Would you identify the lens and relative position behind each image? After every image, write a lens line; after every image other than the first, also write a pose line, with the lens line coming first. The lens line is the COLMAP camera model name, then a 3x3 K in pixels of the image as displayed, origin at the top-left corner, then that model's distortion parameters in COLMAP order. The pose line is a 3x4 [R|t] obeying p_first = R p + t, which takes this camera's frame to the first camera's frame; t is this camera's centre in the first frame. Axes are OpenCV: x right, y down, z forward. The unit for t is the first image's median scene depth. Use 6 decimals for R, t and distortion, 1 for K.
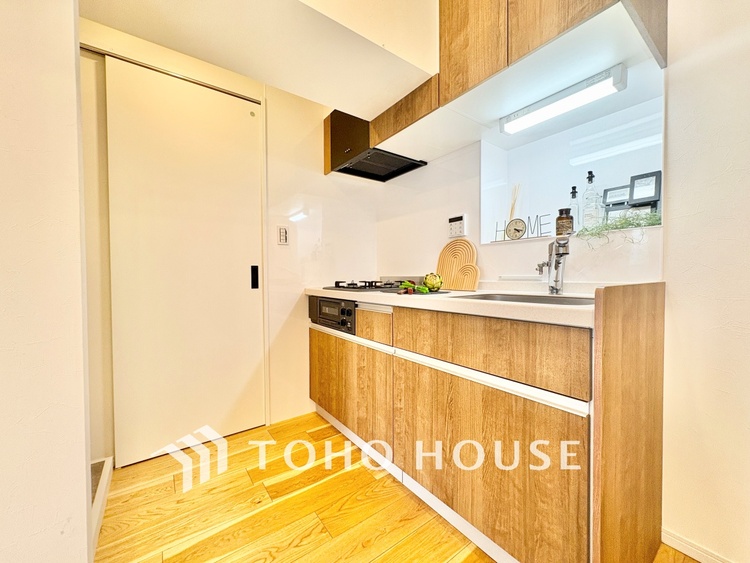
lens RADIAL K [[300.4, 0, 376.1], [0, 300.4, 281.6], [0, 0, 1]] dist [-0.000184, 0.000679]
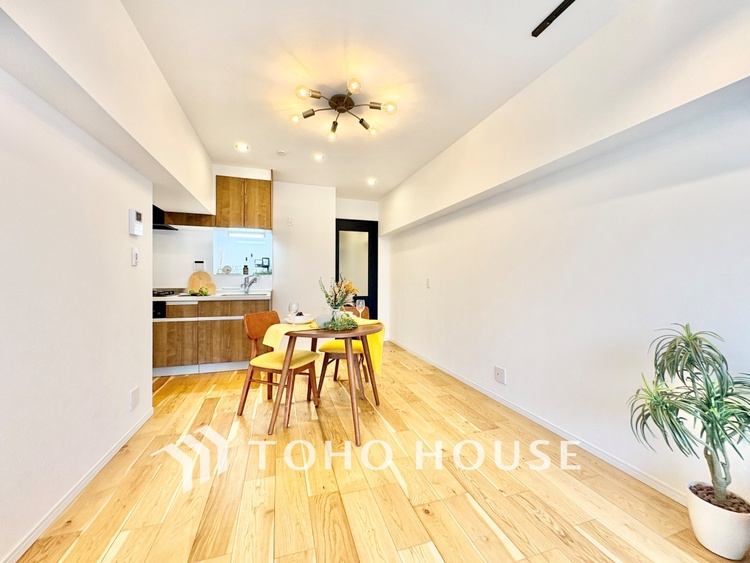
lens RADIAL K [[300.4, 0, 375.6], [0, 300.4, 280.9], [0, 0, 1]] dist [-0.000184, 0.000679]
pose [[0.316993, 0.004194, 0.948419, -1.885787], [0.012900, 0.999879, -0.008733, -0.046870], [-0.948340, 0.015003, 0.316900, -1.225799]]
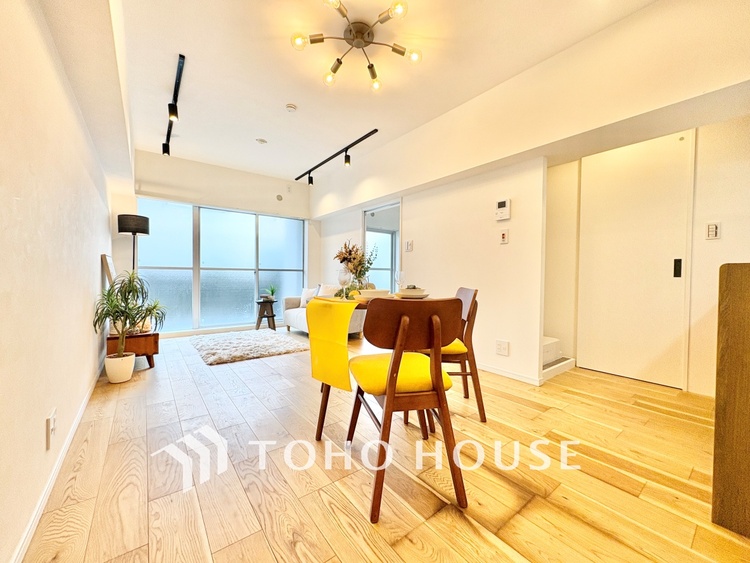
lens RADIAL K [[300.4, 0, 375.6], [0, 300.4, 280.8], [0, 0, 1]] dist [-0.000184, 0.000679]
pose [[0.021704, 0.026033, -0.999425, 1.186192], [-0.031963, 0.999168, 0.025332, 0.067342], [0.999253, 0.031394, 0.022518, -0.420337]]
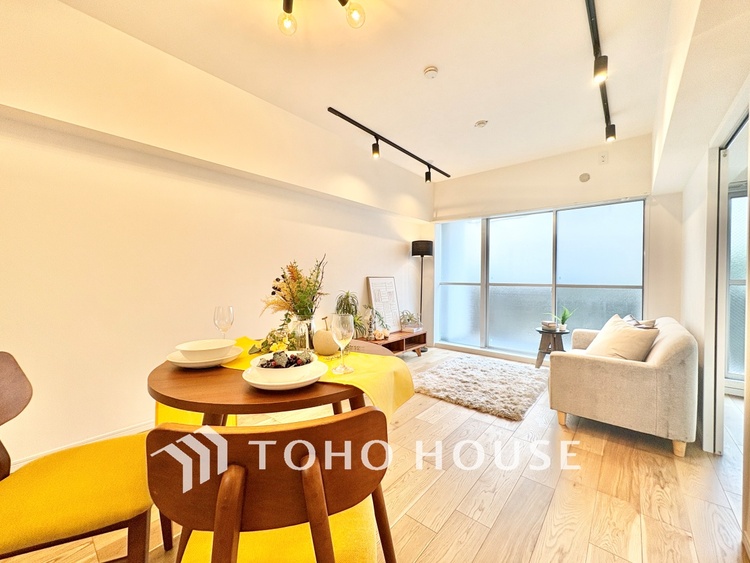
lens RADIAL K [[300.4, 0, 377.4], [0, 300.4, 281.1], [0, 0, 1]] dist [-0.000184, 0.000679]
pose [[-0.972863, 0.003156, -0.231359, -0.353424], [-0.004936, 0.999396, 0.034387, -0.054389], [0.231328, 0.034595, -0.972261, 0.476148]]
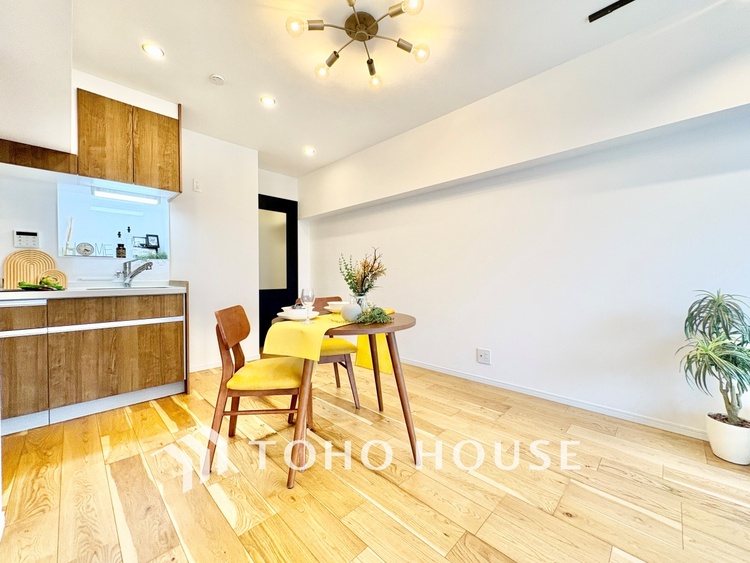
lens RADIAL K [[300.4, 0, 375.4], [0, 300.4, 280.9], [0, 0, 1]] dist [-0.000184, 0.000679]
pose [[-0.157558, -0.007722, 0.987480, -1.635840], [0.023238, 0.999664, 0.011525, 0.014433], [-0.987236, 0.024763, -0.157326, -0.329634]]
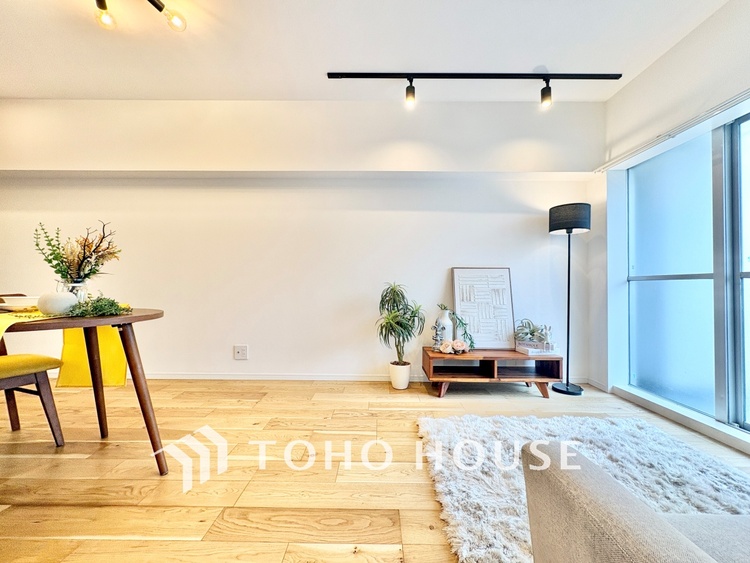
lens RADIAL K [[300.4, 0, 375.3], [0, 300.4, 280.6], [0, 0, 1]] dist [-0.000184, 0.000679]
pose [[-0.800988, 0.013040, 0.598538, -1.712179], [0.010542, 0.999915, -0.007677, 0.101799], [-0.598587, 0.000161, -0.801057, -0.269063]]
